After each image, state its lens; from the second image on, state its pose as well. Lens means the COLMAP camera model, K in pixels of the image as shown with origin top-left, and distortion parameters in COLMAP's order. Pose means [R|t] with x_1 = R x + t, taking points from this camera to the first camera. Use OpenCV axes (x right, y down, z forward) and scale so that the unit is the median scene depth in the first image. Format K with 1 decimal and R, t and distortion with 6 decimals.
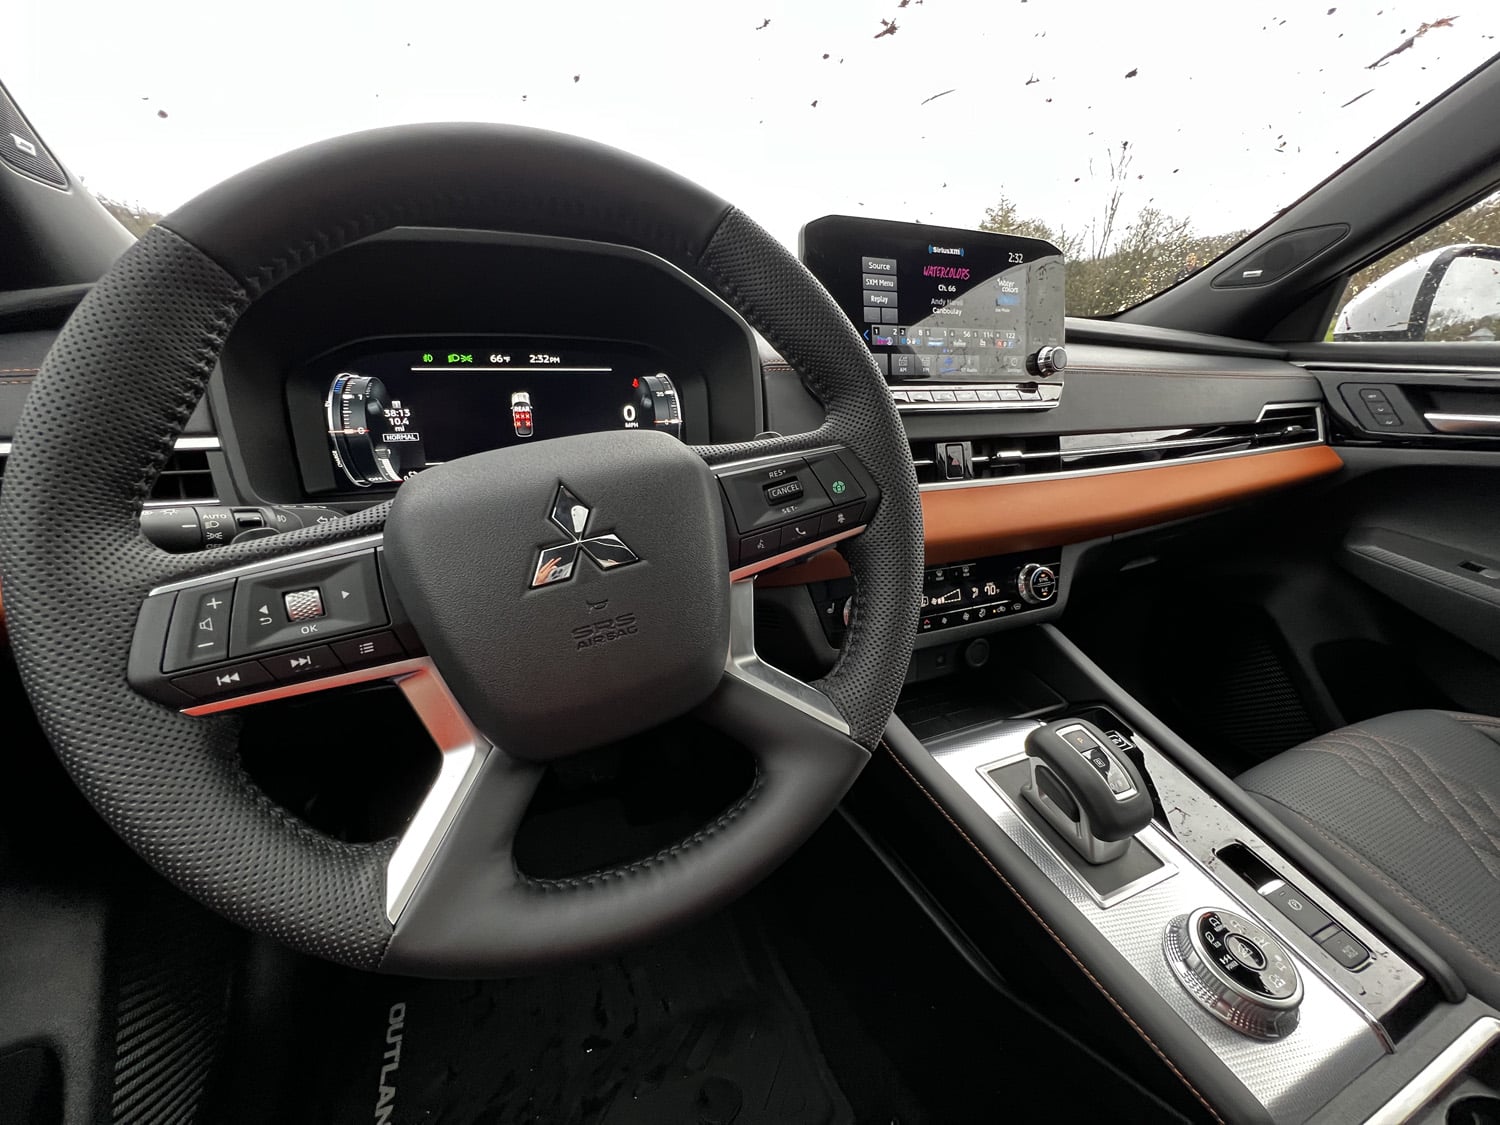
lens RADIAL K [[602.8, 0, 751.7], [0, 602.8, 561.4], [0, 0, 1]] dist [0.001666, 0.001059]
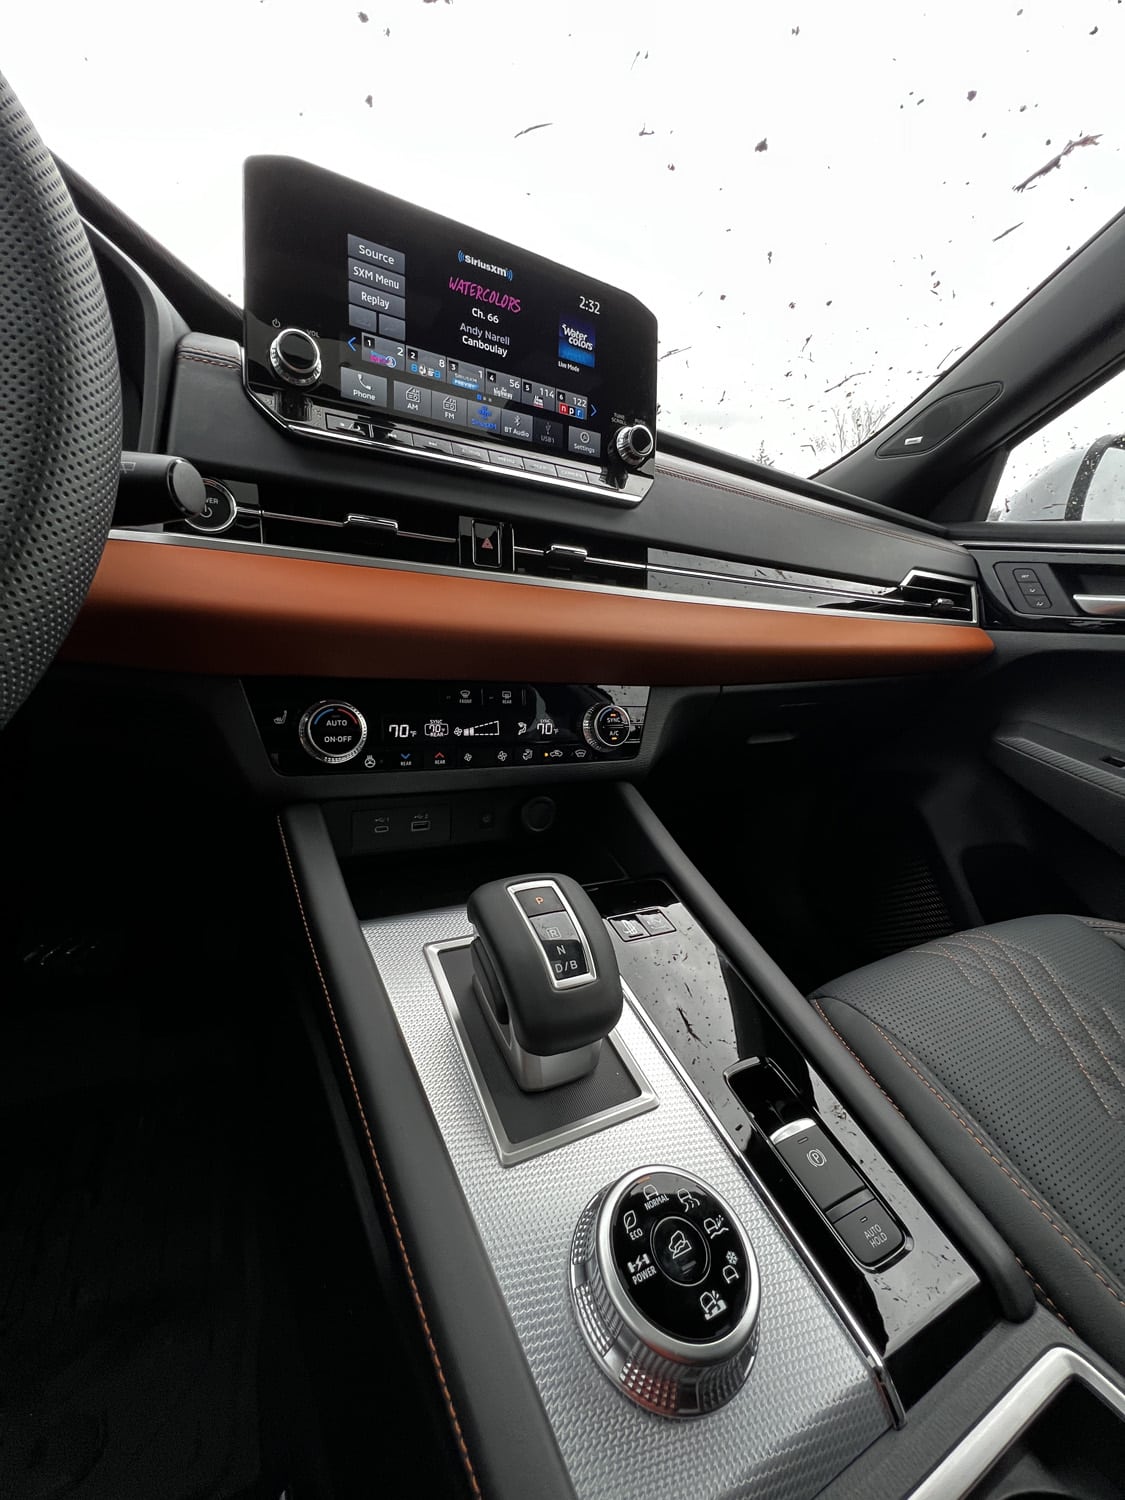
lens RADIAL K [[602.8, 0, 561.4], [0, 602.8, 751.7], [0, 0, 1]] dist [0.001666, 0.001059]
pose [[0.992655, 0.069604, 0.098947, 0.354667], [-0.064763, 0.996580, -0.051324, 0.119895], [-0.102181, 0.044539, 0.993768, 0.238930]]
